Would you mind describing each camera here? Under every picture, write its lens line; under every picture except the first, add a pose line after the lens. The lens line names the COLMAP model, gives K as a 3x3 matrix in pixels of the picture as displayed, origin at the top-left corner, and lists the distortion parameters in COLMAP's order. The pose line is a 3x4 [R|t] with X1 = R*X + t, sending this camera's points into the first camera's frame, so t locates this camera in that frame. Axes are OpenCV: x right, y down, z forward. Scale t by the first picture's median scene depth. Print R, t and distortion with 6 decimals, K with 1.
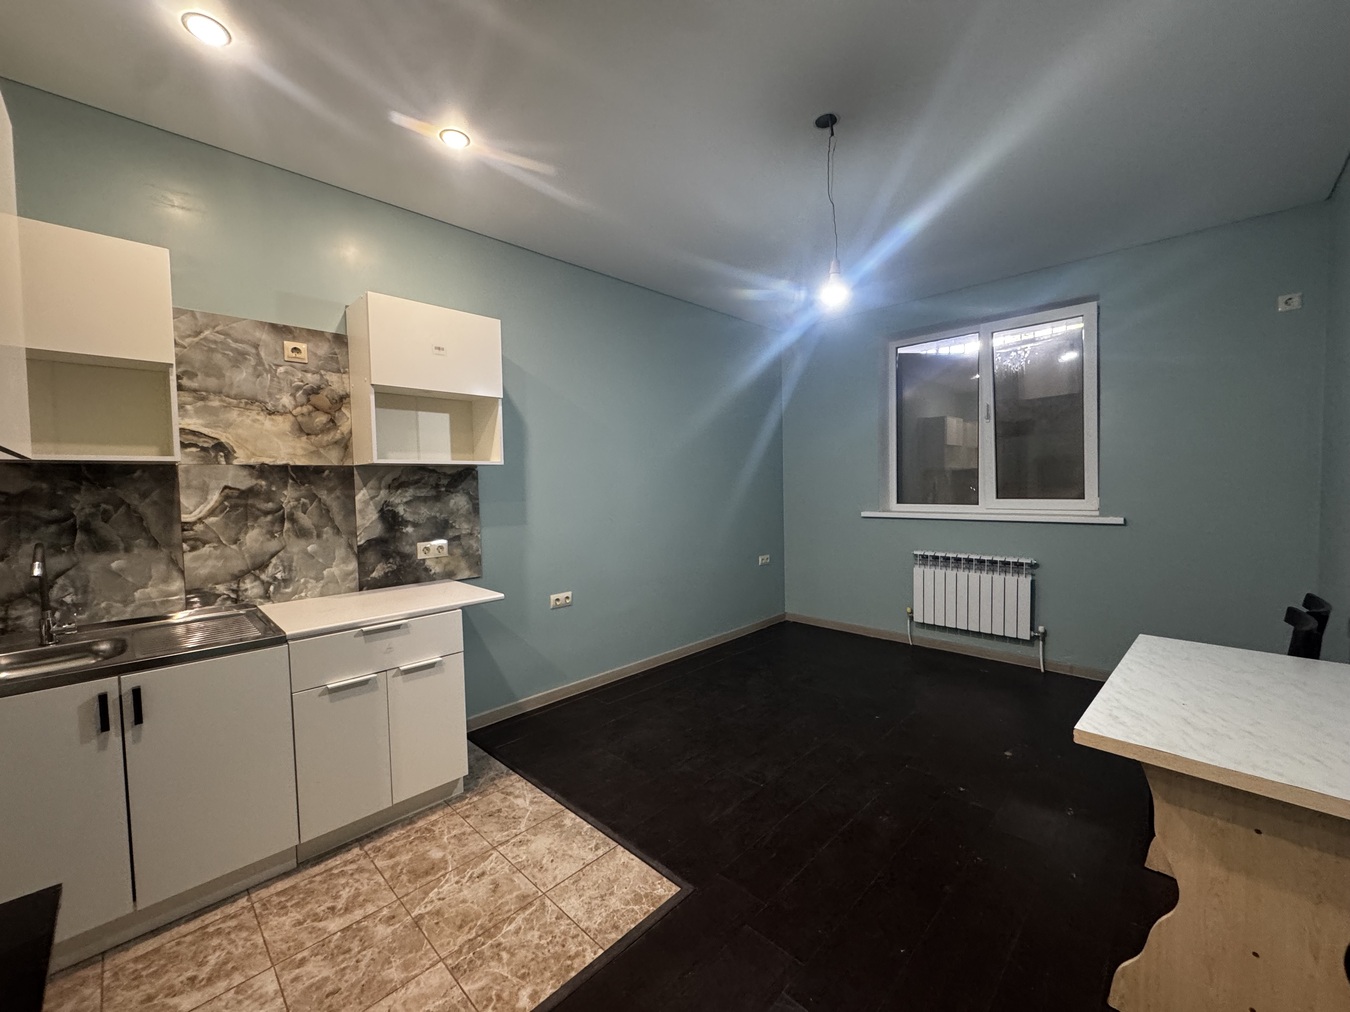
lens RADIAL K [[537.9, 0, 673.5], [0, 537.9, 505.2], [0, 0, 1]] dist [-0.003351, -0.000488]
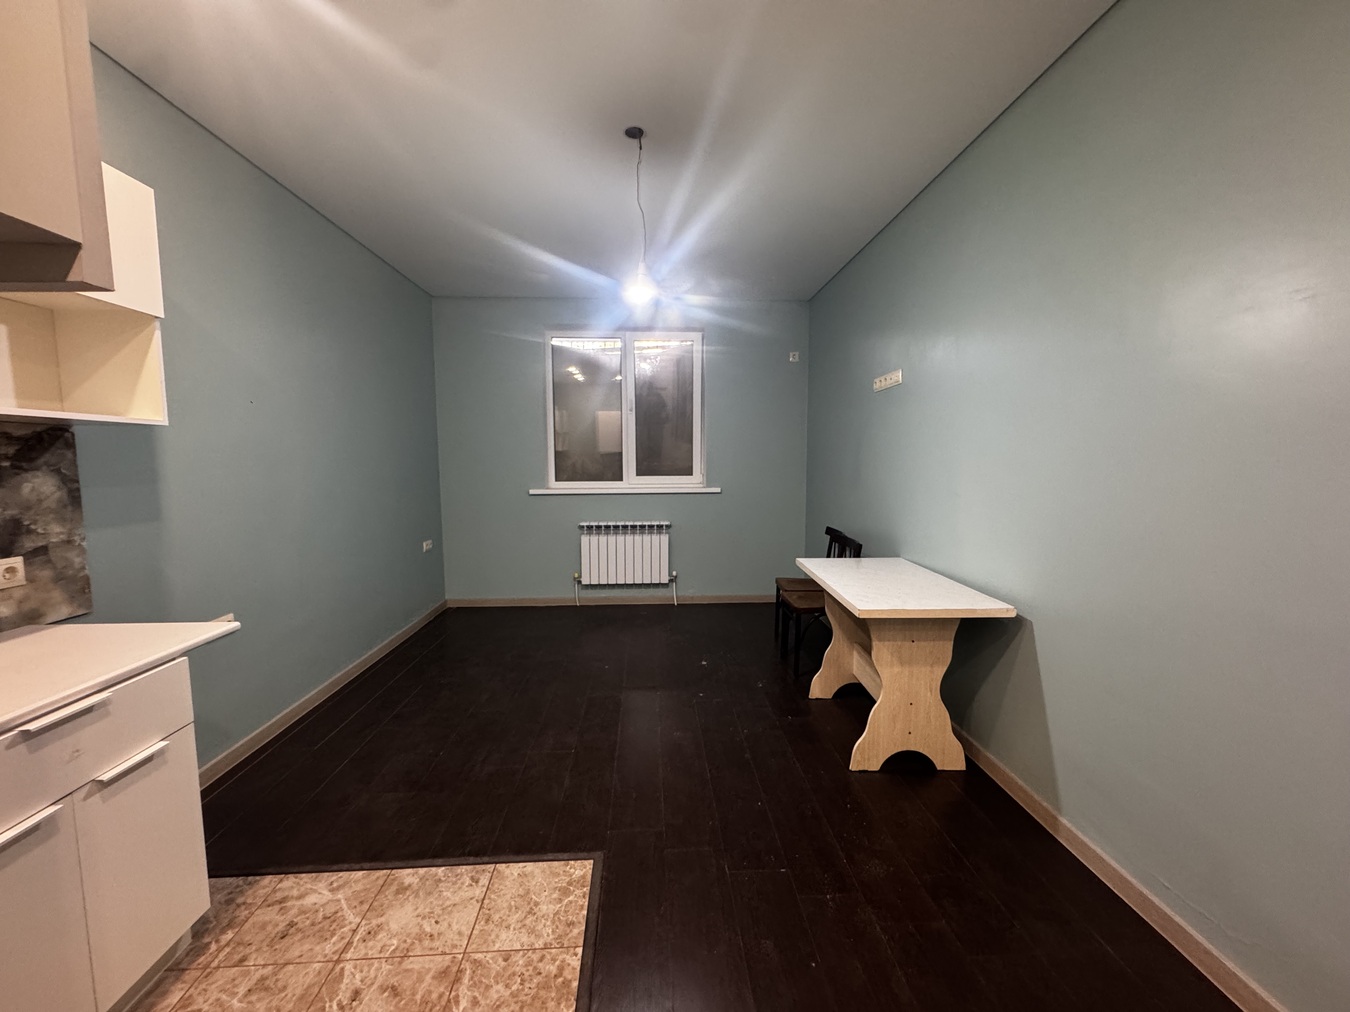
lens RADIAL K [[537.9, 0, 675.7], [0, 537.9, 505.1], [0, 0, 1]] dist [-0.003351, -0.000488]
pose [[0.672942, -0.047645, 0.738159, -0.451810], [0.021481, 0.998761, 0.044882, 0.002582], [-0.739383, -0.014346, 0.673132, 0.159969]]
